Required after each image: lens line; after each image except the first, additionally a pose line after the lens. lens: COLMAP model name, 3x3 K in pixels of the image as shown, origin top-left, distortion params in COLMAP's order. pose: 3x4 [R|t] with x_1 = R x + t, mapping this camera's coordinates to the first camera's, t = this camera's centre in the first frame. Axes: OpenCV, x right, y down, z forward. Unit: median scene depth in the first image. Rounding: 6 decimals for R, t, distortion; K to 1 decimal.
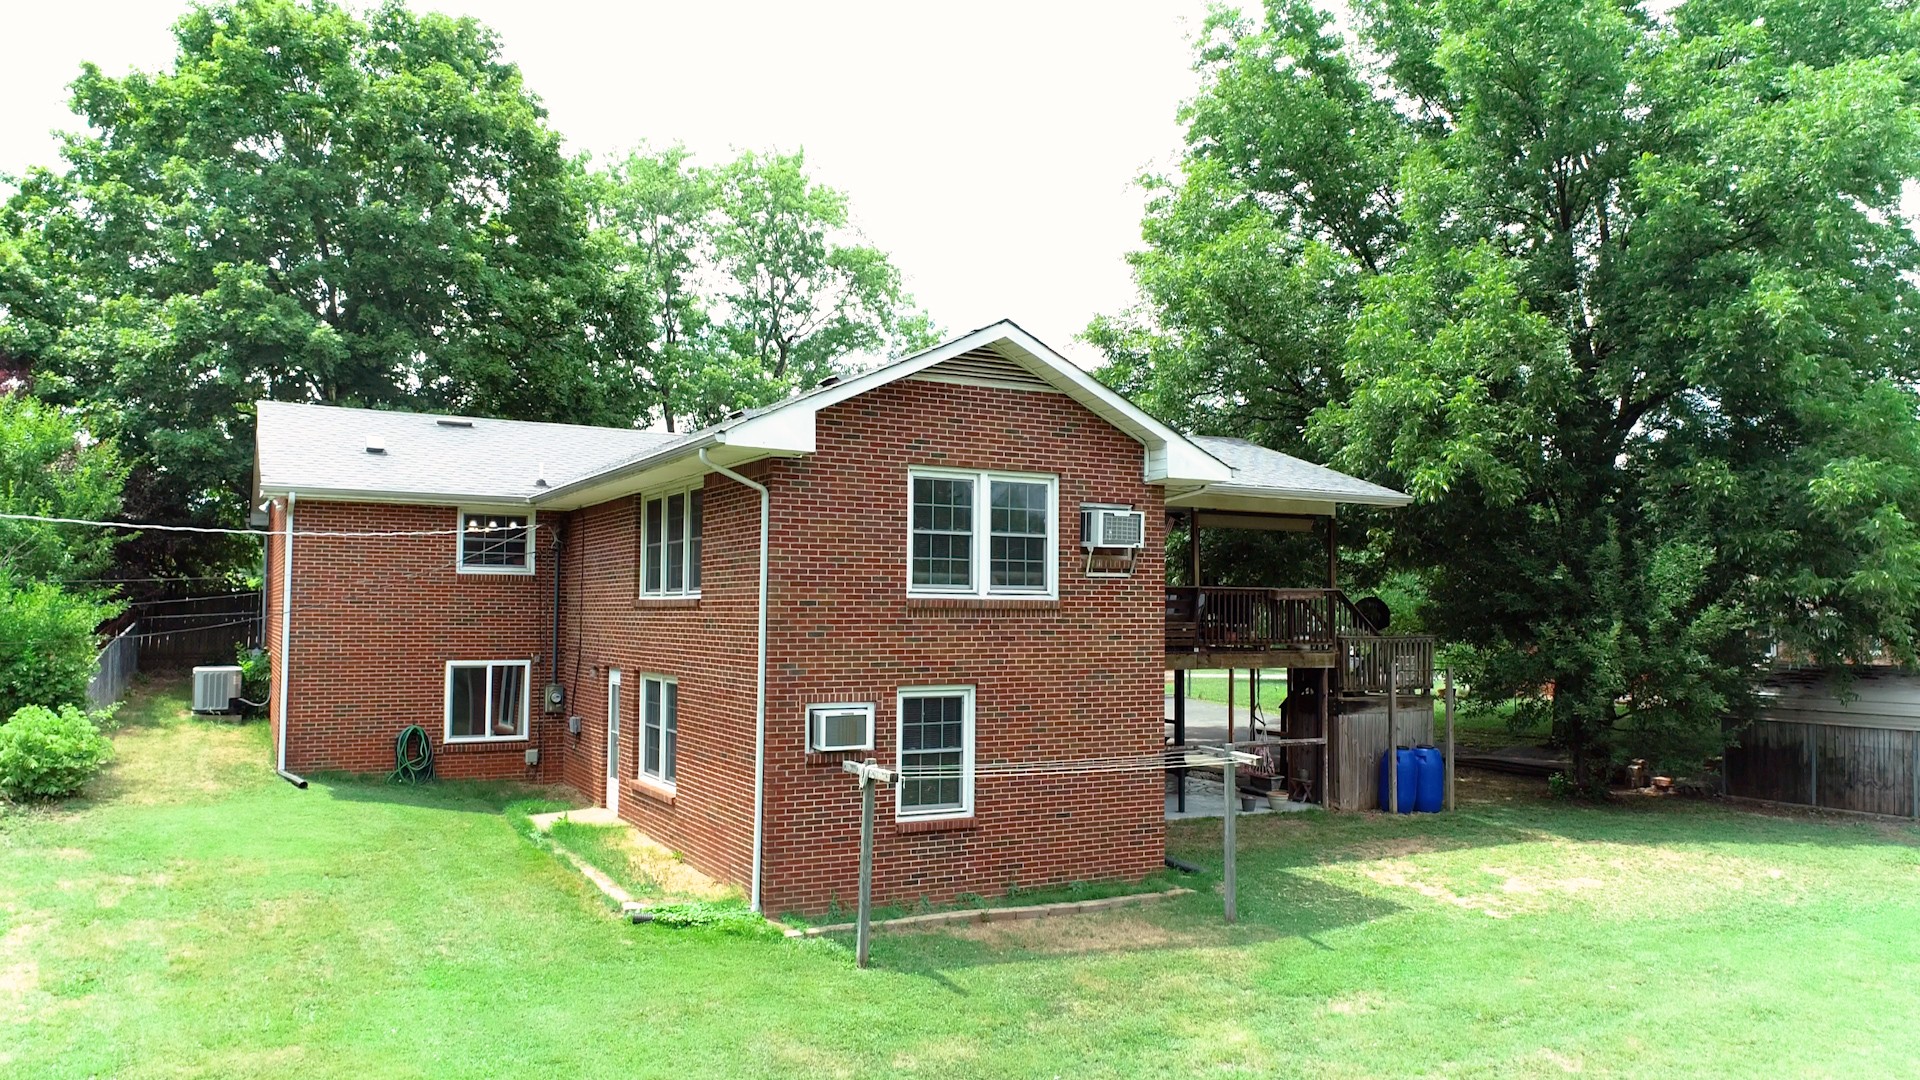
lens RADIAL K [[1347.7, 0, 948.5], [0, 1347.7, 548.2], [0, 0, 1]] dist [-0.000514, -0.016684]
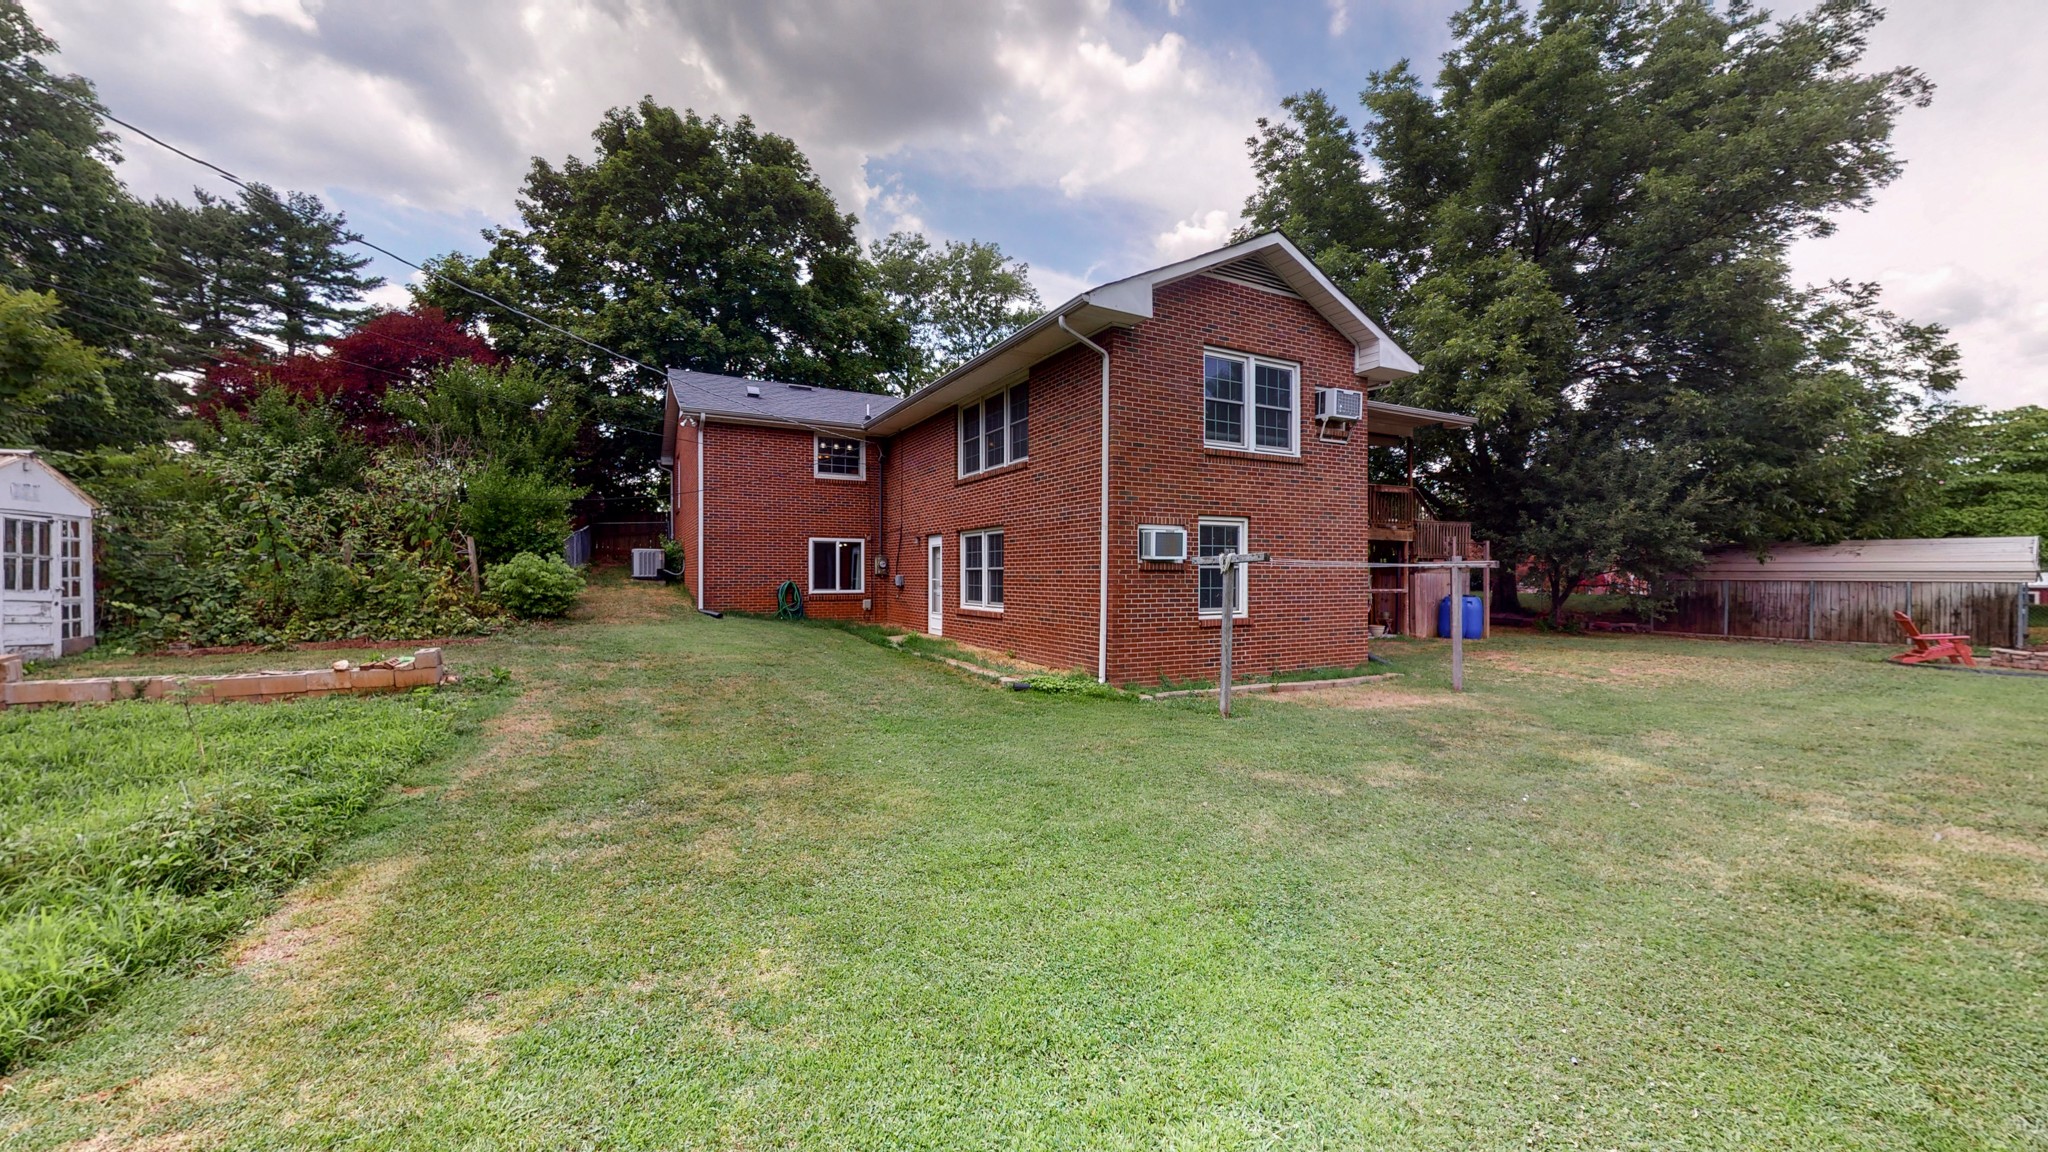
lens RADIAL K [[749.6, 0, 1020.1], [0, 749.6, 572.5], [0, 0, 1]] dist [0.001336, 0.000199]
pose [[0.999973, -0.007208, -0.001046, -0.149419], [0.007248, 0.998904, 0.046239, 0.088598], [0.000712, -0.046245, 0.998930, 0.196236]]
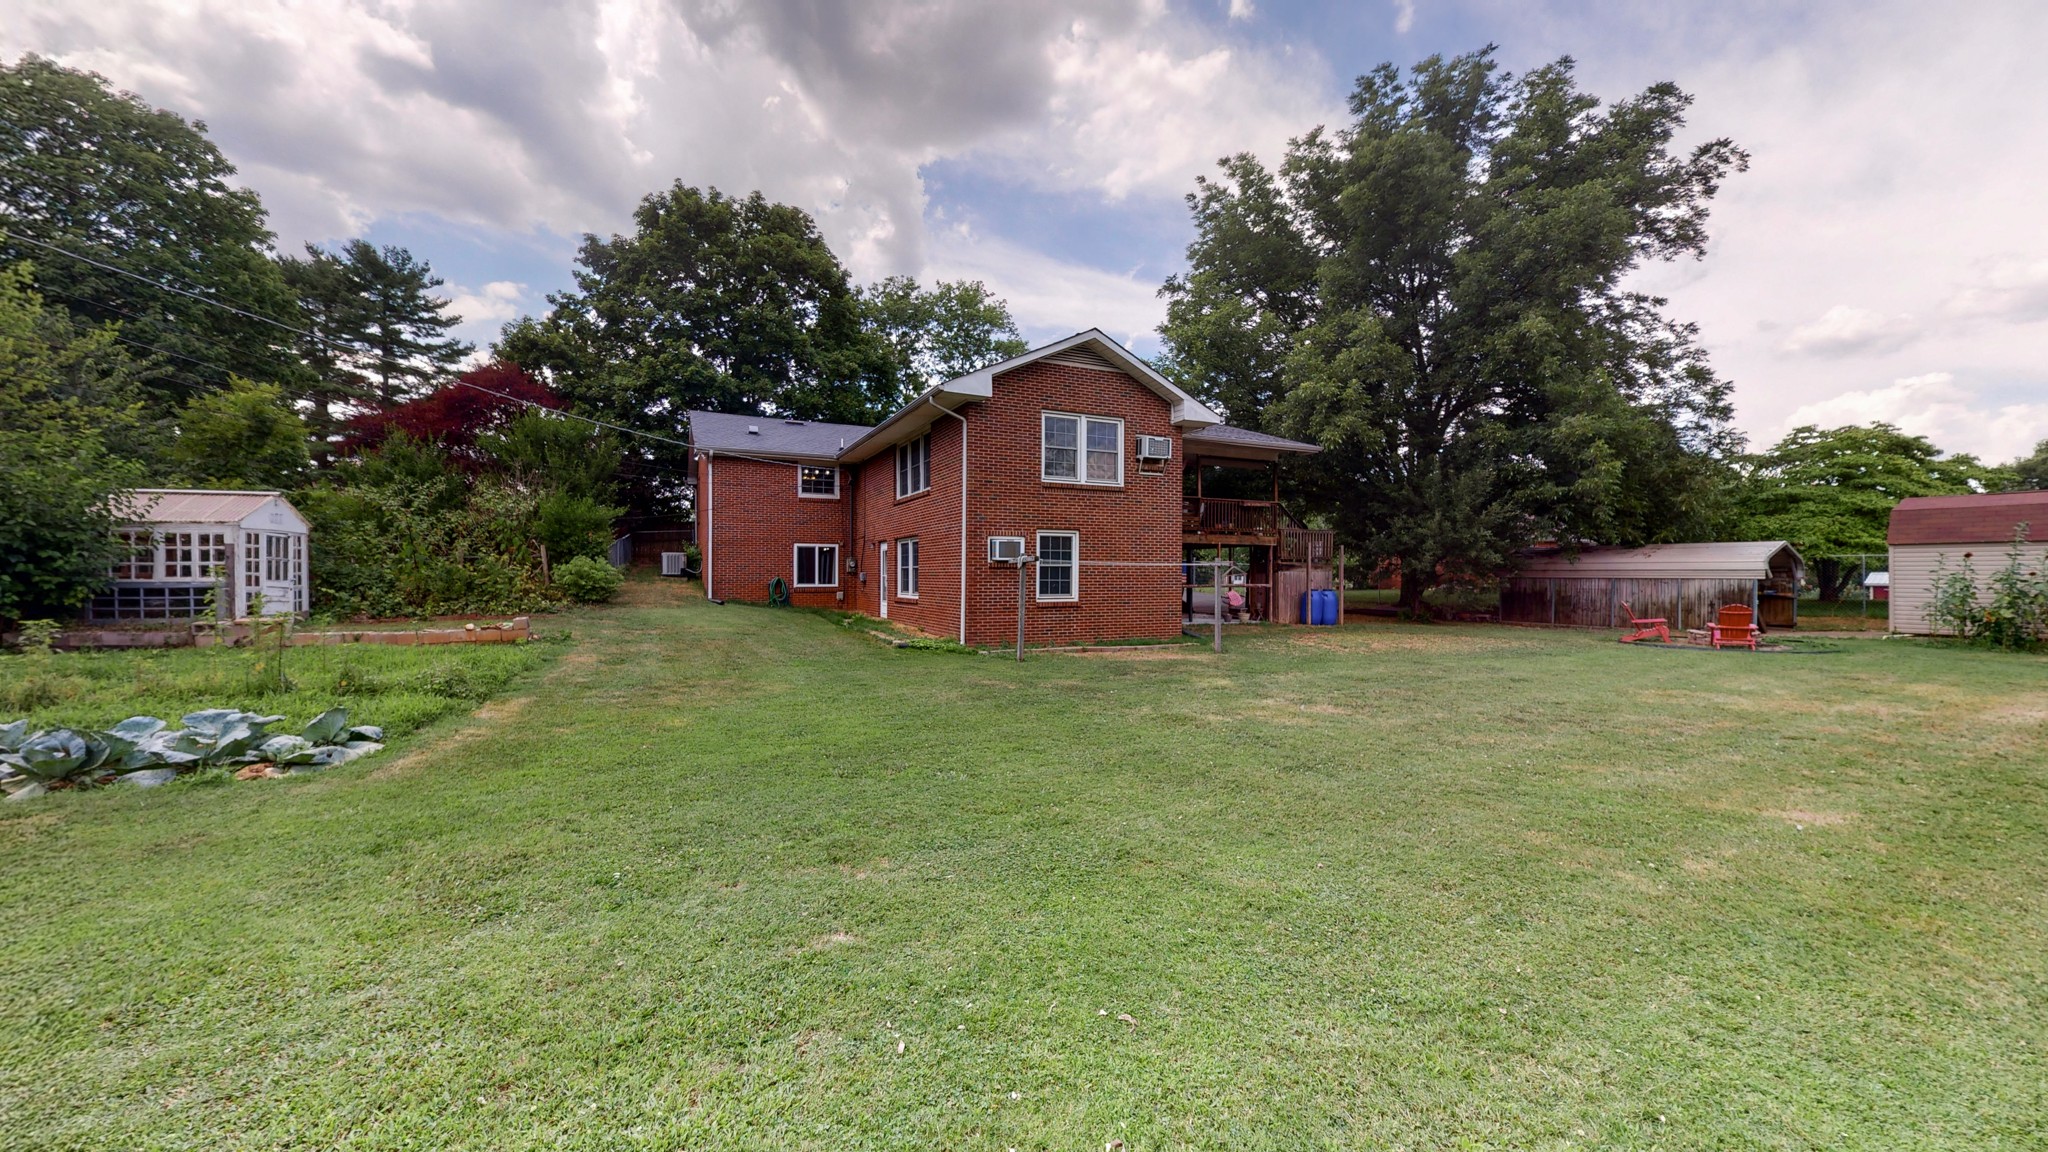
lens RADIAL K [[749.6, 0, 1019.6], [0, 749.6, 573.4], [0, 0, 1]] dist [0.001336, 0.000199]
pose [[0.998559, -0.006723, -0.053244, -0.004973], [0.009157, 0.998917, 0.045612, 0.083278], [0.052880, -0.046034, 0.997539, -0.024747]]
